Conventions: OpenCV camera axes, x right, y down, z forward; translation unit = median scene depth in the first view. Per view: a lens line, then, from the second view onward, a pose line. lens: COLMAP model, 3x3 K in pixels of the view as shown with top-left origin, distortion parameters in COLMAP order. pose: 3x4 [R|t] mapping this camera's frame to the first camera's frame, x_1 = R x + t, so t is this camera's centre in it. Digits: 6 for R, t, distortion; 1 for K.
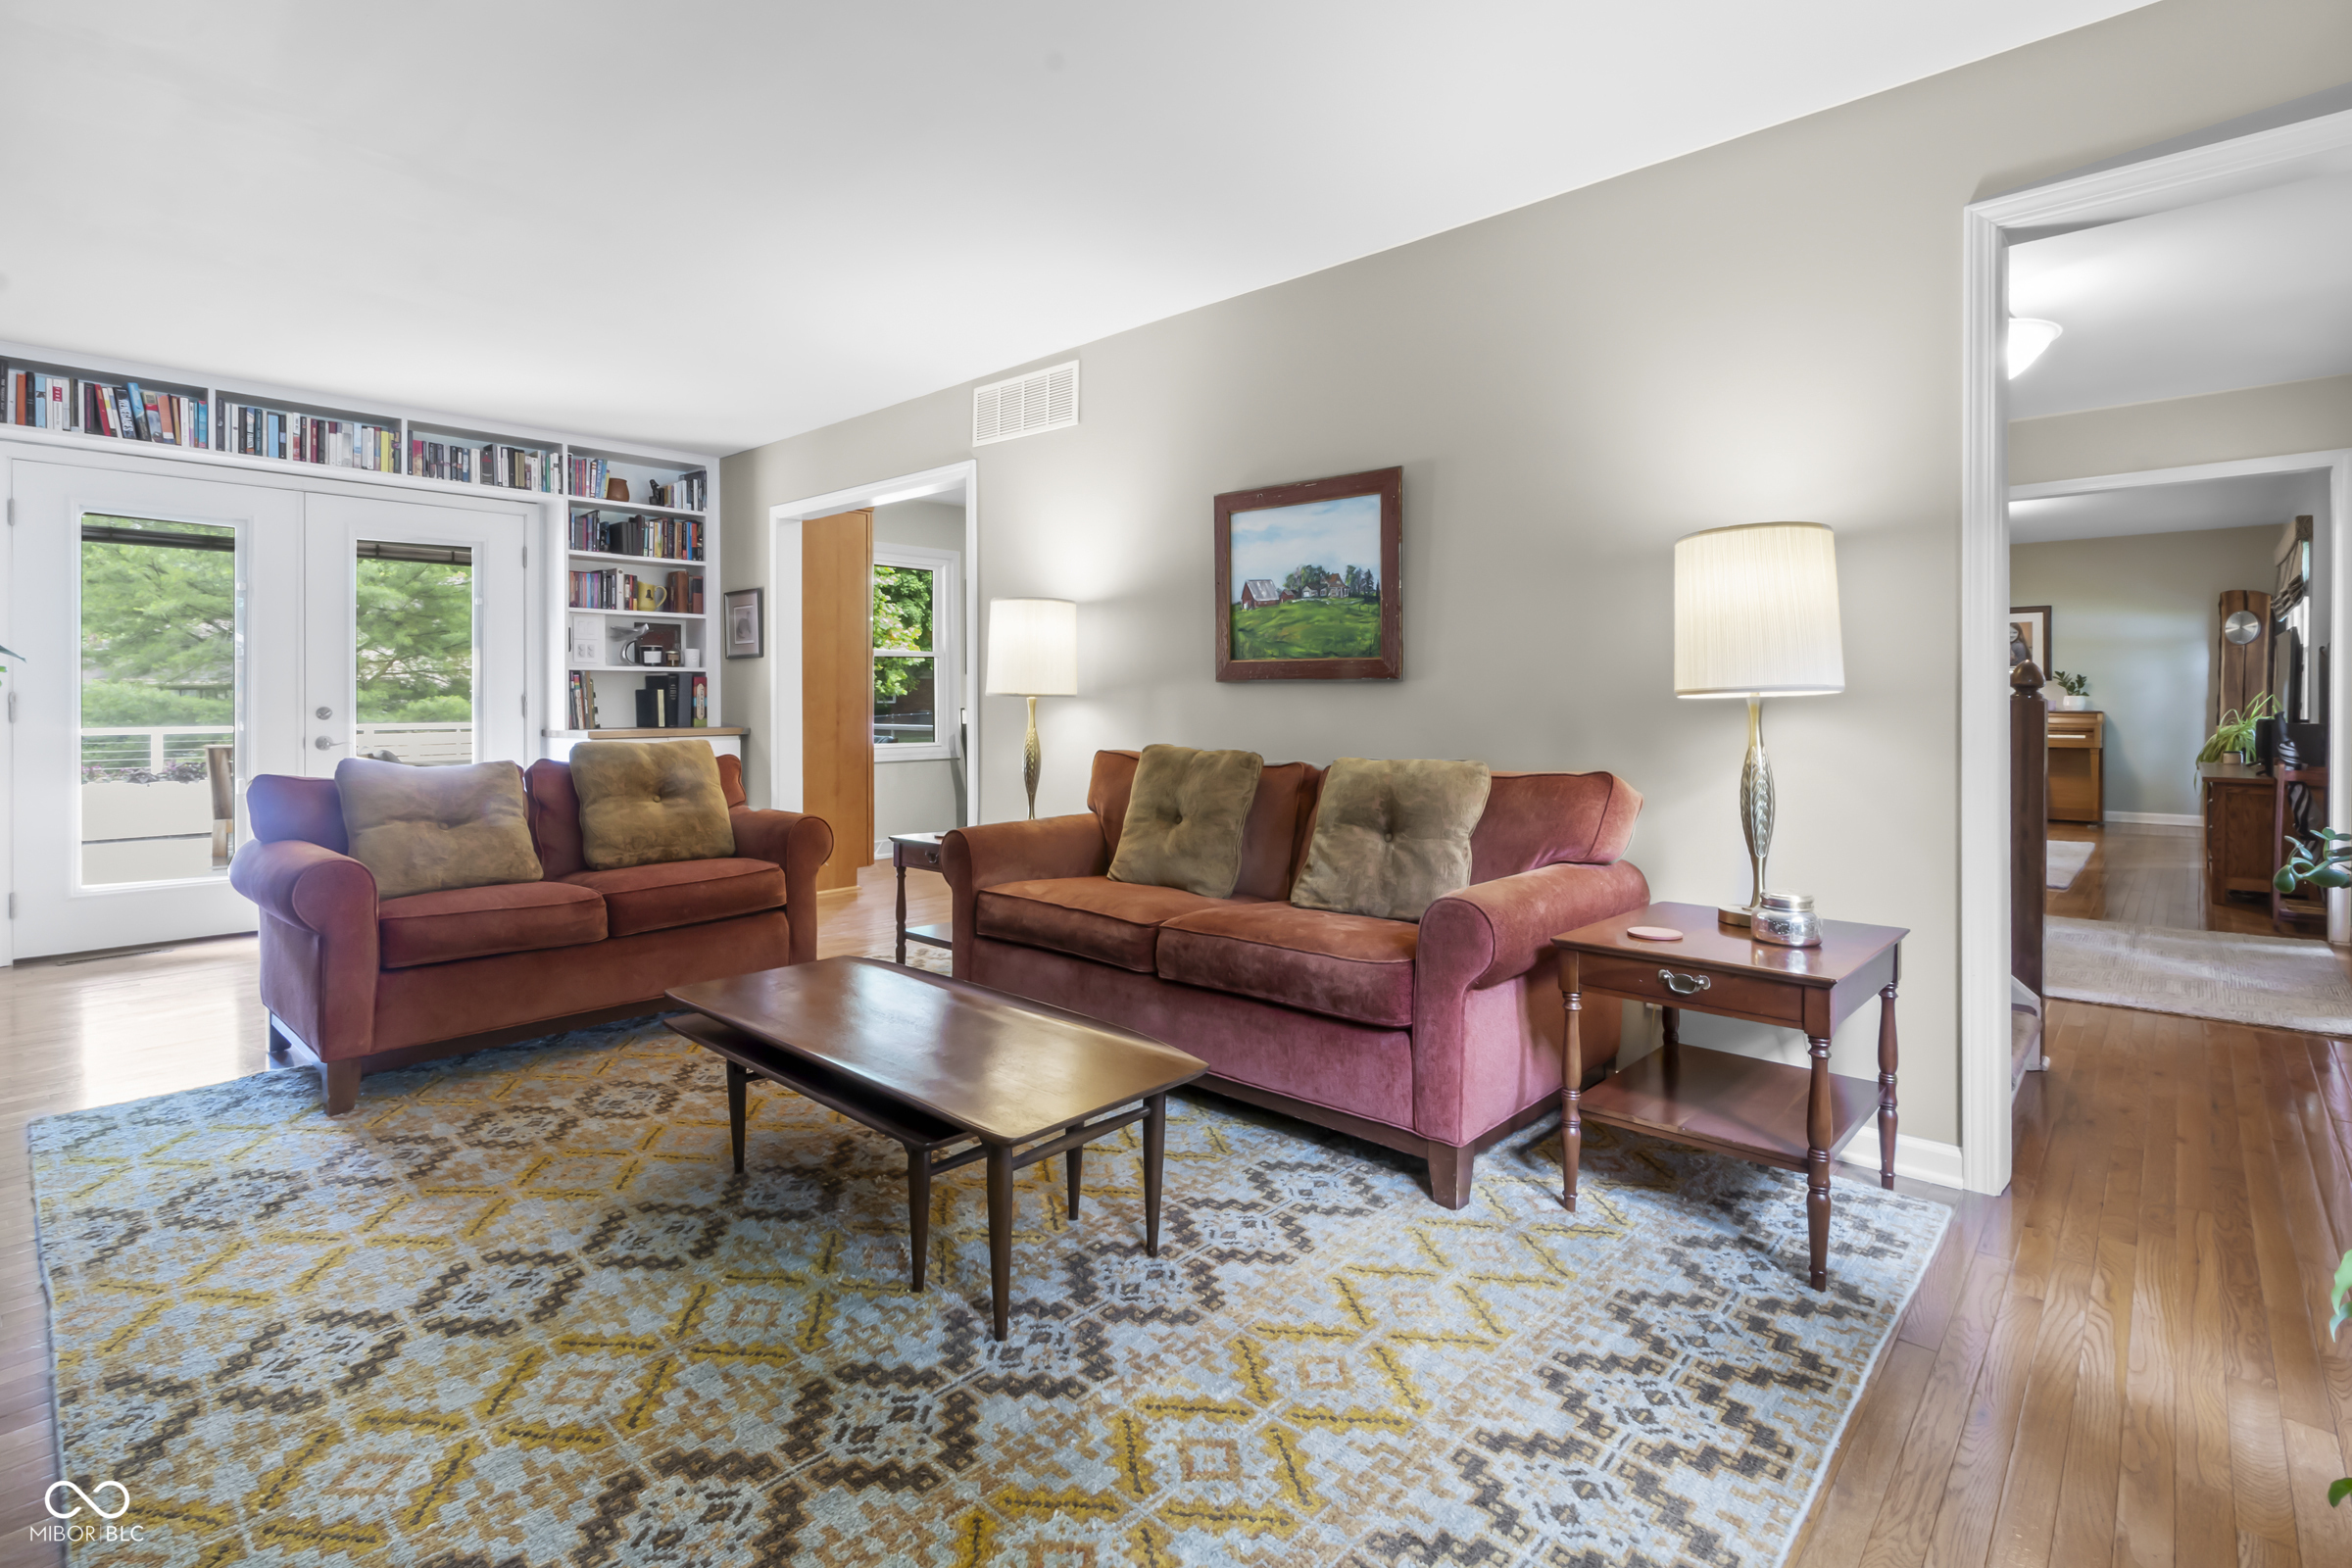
lens RADIAL K [[1120.3, 0, 1192.4], [0, 1120.3, 700.7], [0, 0, 1]] dist [-0.000835, 0.000852]
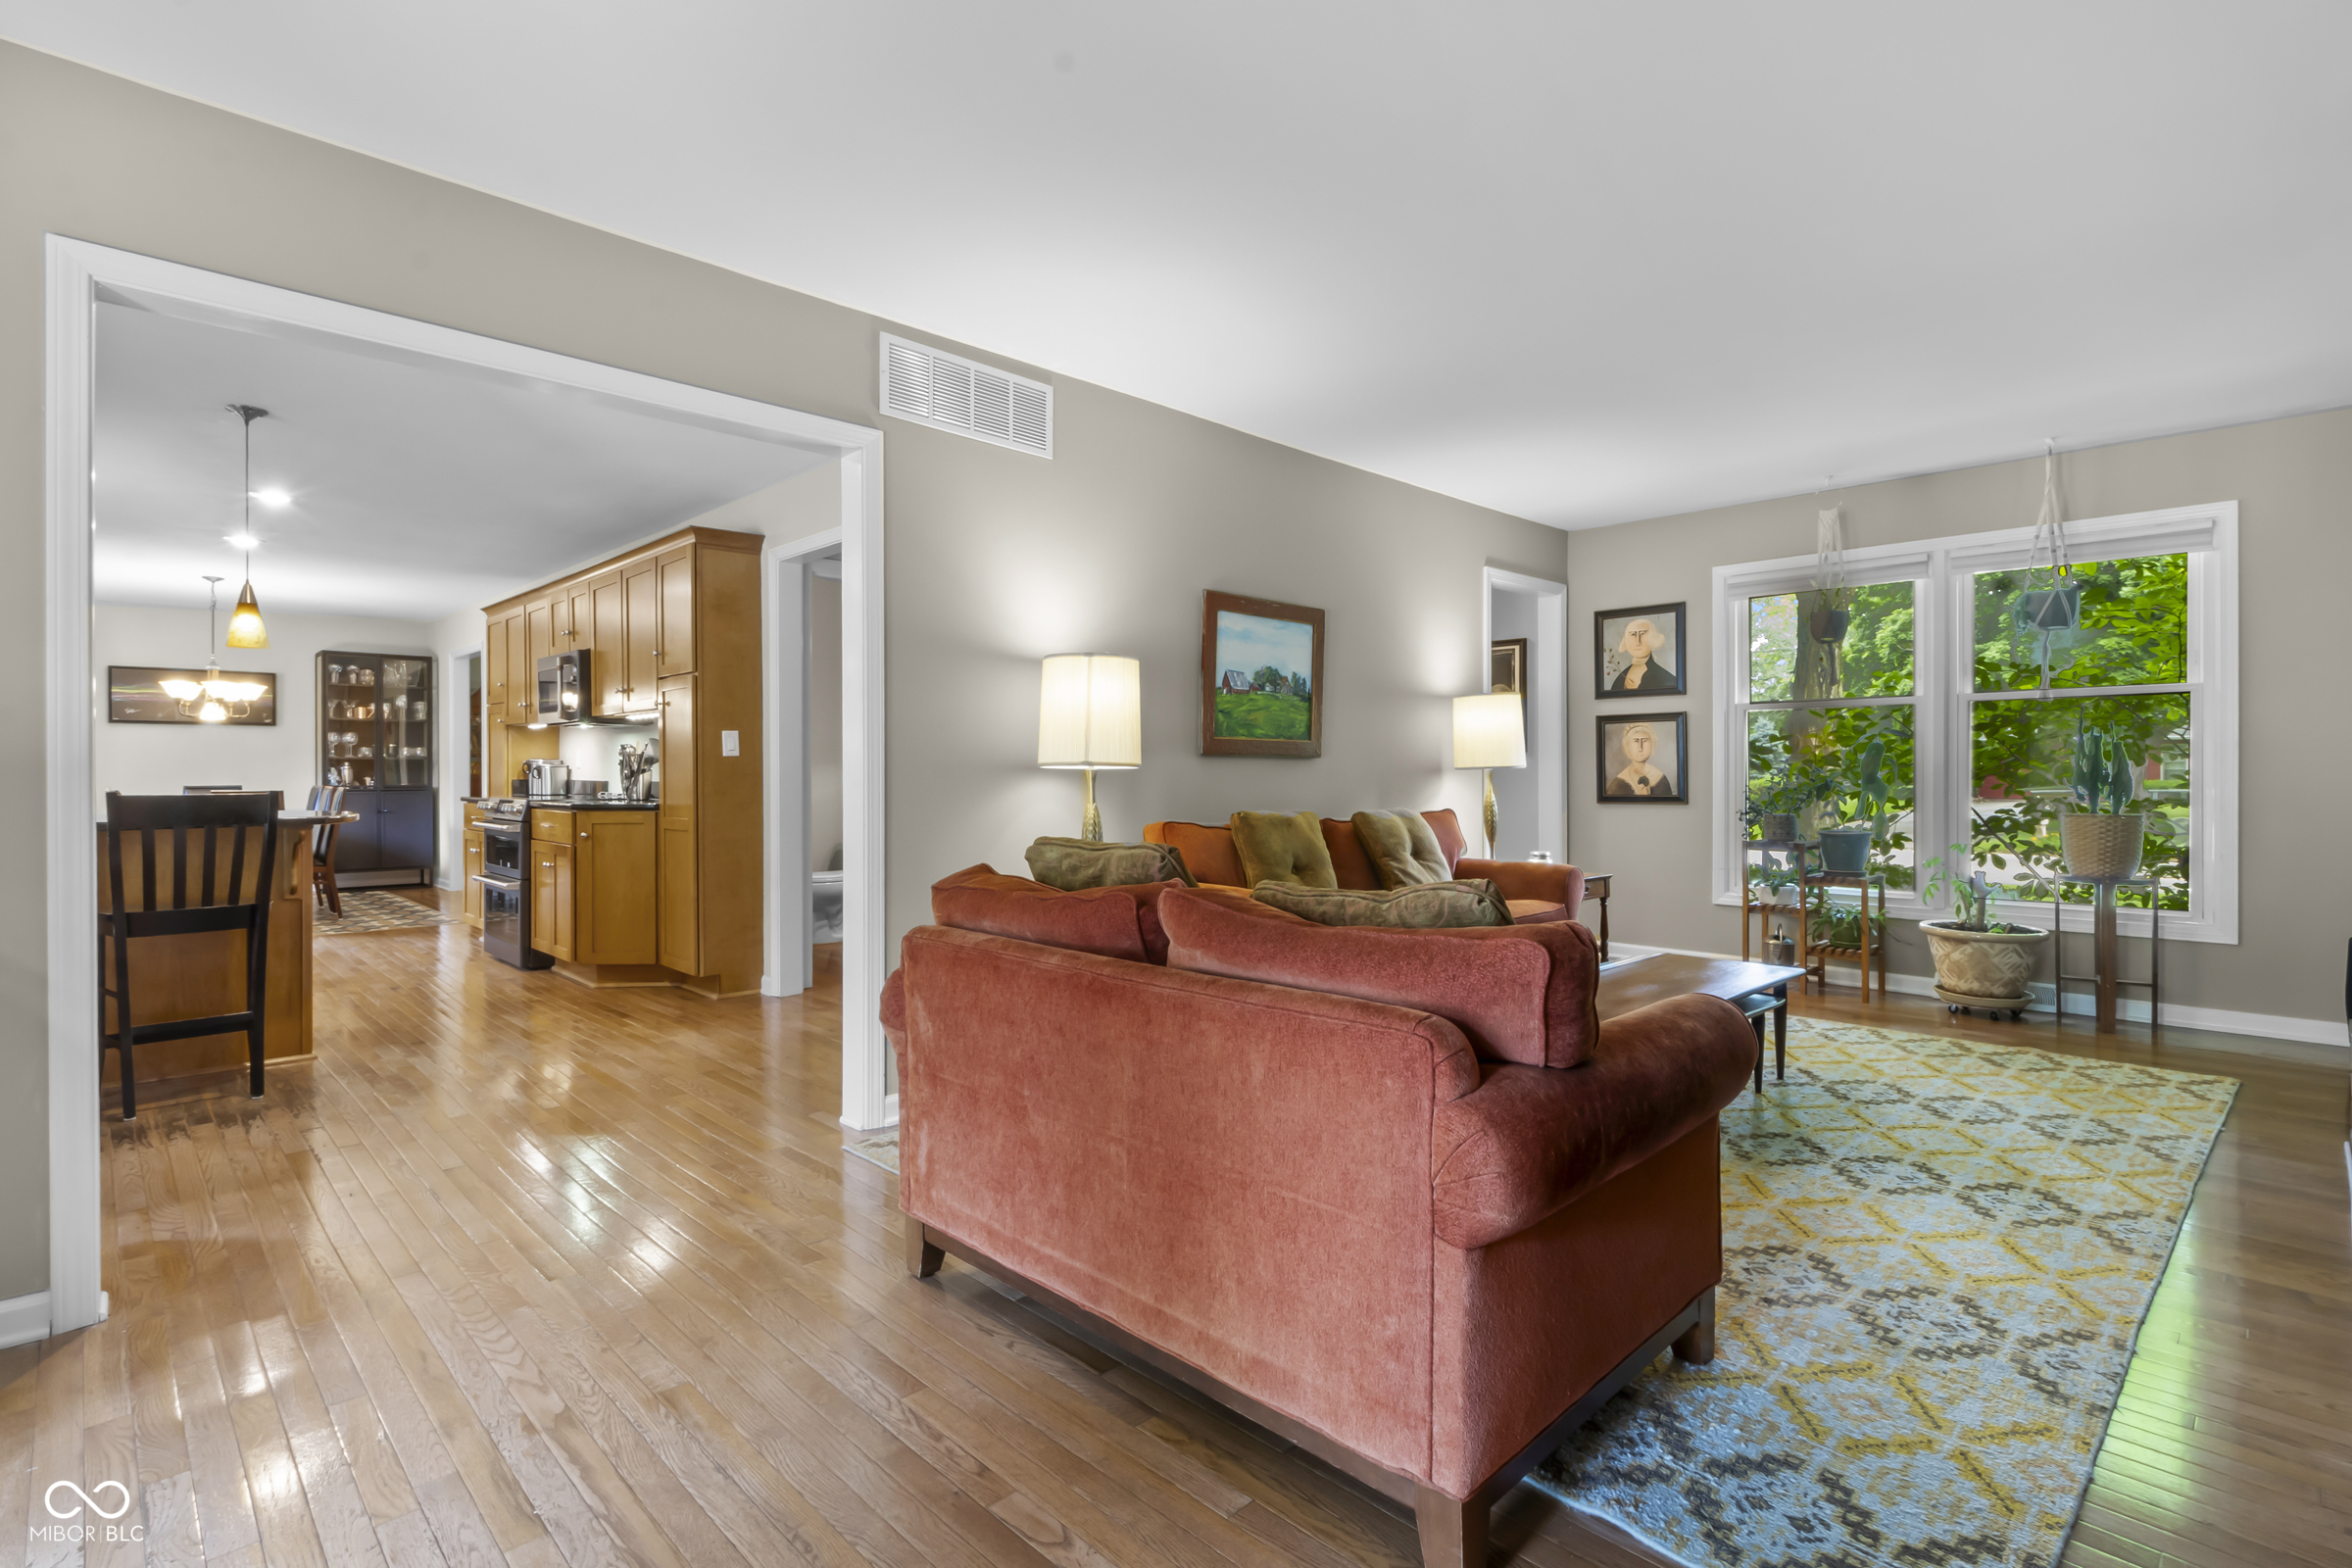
lens RADIAL K [[1120.3, 0, 1178.3], [0, 1120.3, 778.5], [0, 0, 1]] dist [-0.000835, 0.000852]
pose [[0.059514, -0.006883, 0.998204, -1.222092], [0.000956, 0.999976, 0.006838, -0.000911], [-0.998227, 0.000548, 0.059520, 1.056604]]
